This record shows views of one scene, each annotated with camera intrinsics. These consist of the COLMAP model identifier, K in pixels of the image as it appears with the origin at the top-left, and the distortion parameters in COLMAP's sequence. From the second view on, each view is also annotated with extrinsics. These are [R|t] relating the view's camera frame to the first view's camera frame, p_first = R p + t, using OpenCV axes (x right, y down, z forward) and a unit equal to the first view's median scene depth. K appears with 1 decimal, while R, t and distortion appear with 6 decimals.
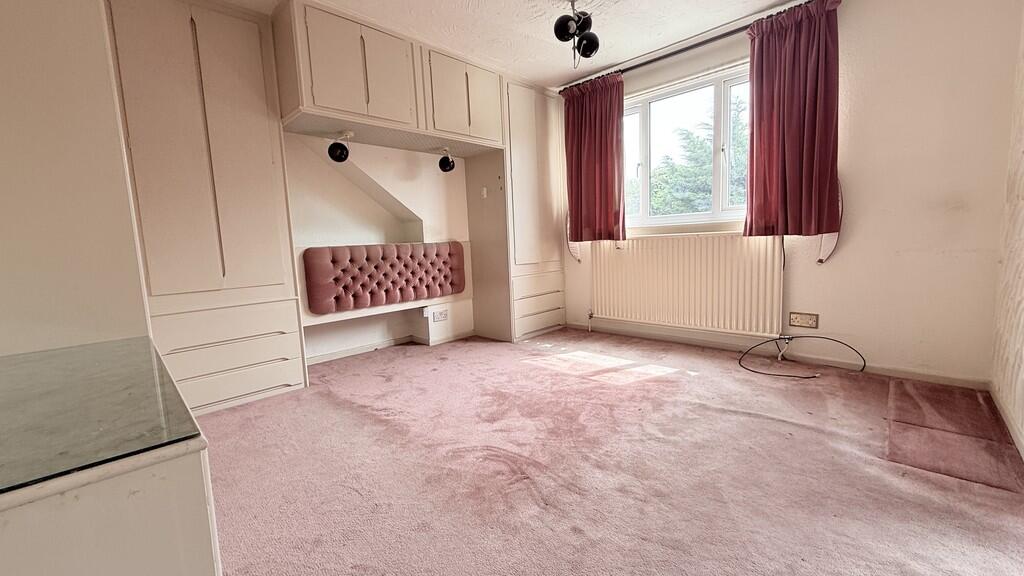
lens RADIAL K [[410.2, 0, 508.6], [0, 410.2, 285.2], [0, 0, 1]] dist [0.000846, -0.000451]
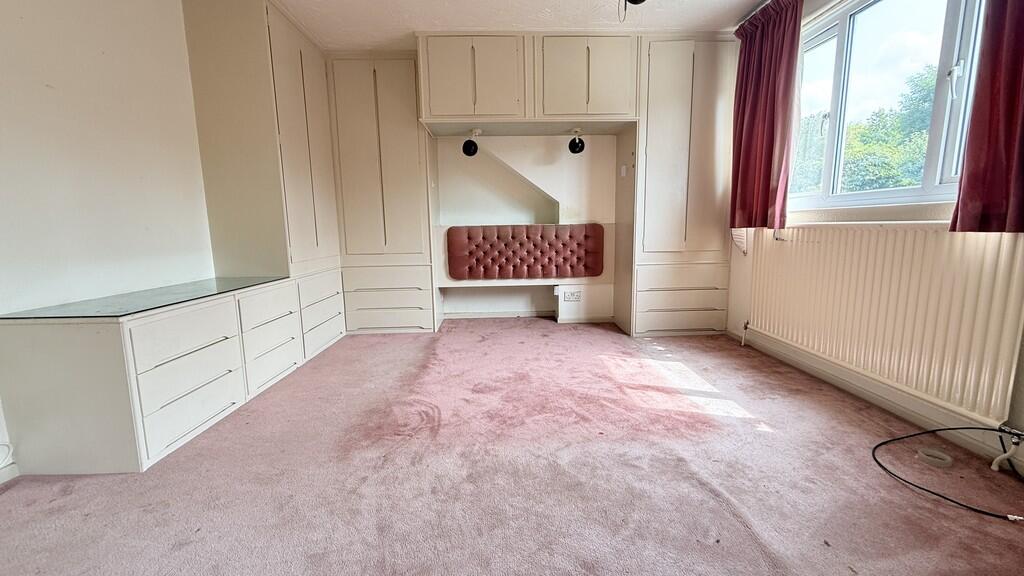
lens RADIAL K [[410.2, 0, 510.2], [0, 410.2, 285.0], [0, 0, 1]] dist [0.000846, -0.000451]
pose [[0.723827, 0.128738, -0.677865, 0.522652], [-0.086916, 0.991626, 0.095517, -0.047424], [0.684485, -0.010221, 0.728955, 0.188036]]
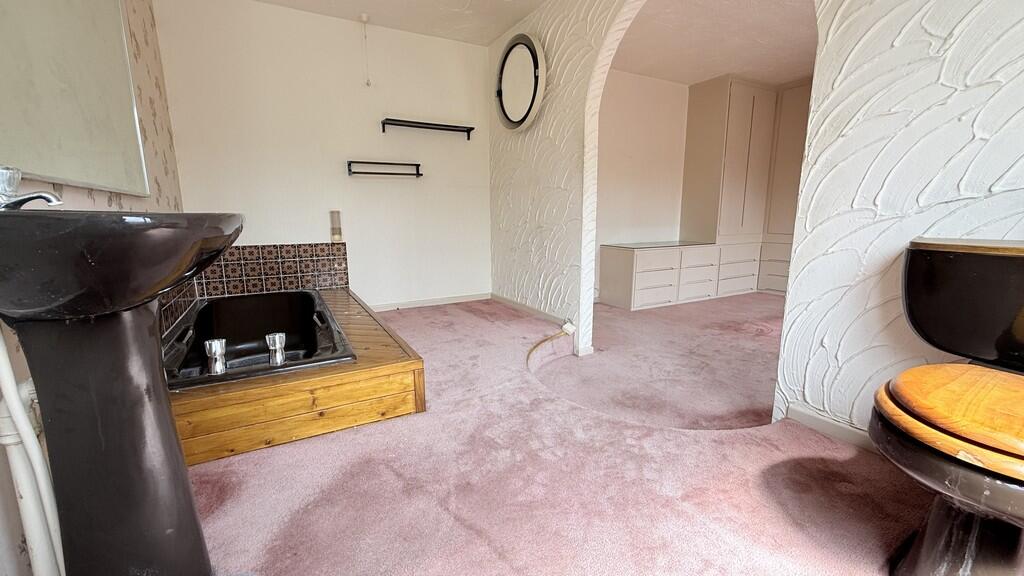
lens RADIAL K [[410.2, 0, 512.0], [0, 410.2, 288.7], [0, 0, 1]] dist [0.000846, -0.000451]
pose [[-0.267651, 0.223394, -0.937261, 1.210196], [-0.083342, 0.963737, 0.253504, -0.095330], [0.959905, 0.145963, -0.239327, 0.184122]]
